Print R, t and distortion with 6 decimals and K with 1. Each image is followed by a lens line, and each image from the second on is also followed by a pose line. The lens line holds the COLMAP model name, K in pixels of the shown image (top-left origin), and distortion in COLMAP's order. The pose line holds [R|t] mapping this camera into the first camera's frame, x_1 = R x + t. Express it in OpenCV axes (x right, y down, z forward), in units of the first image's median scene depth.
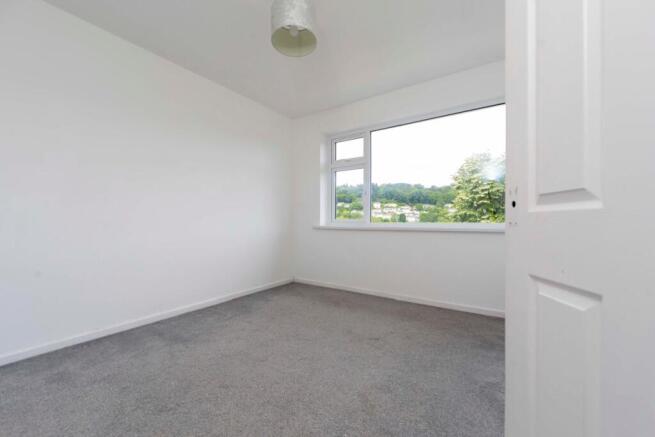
lens RADIAL K [[263.3, 0, 323.6], [0, 263.3, 219.6], [0, 0, 1]] dist [0.005214, -0.001185]
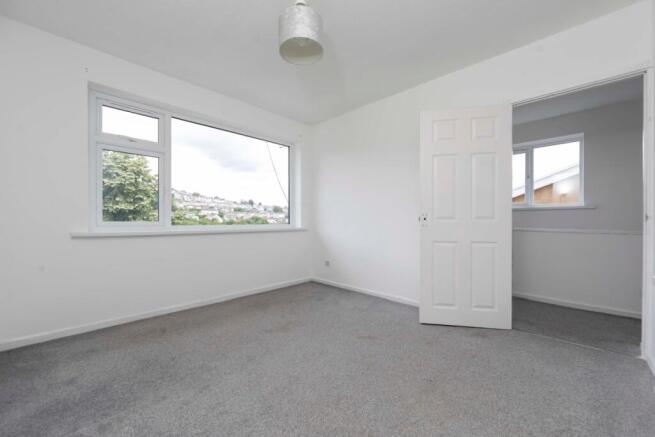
lens RADIAL K [[263.3, 0, 333.6], [0, 263.3, 218.2], [0, 0, 1]] dist [0.005214, -0.001185]
pose [[0.169995, 0.003942, 0.985437, -0.625974], [0.002247, 0.999988, -0.004388, -0.009015], [-0.985442, 0.002960, 0.169984, 0.398099]]
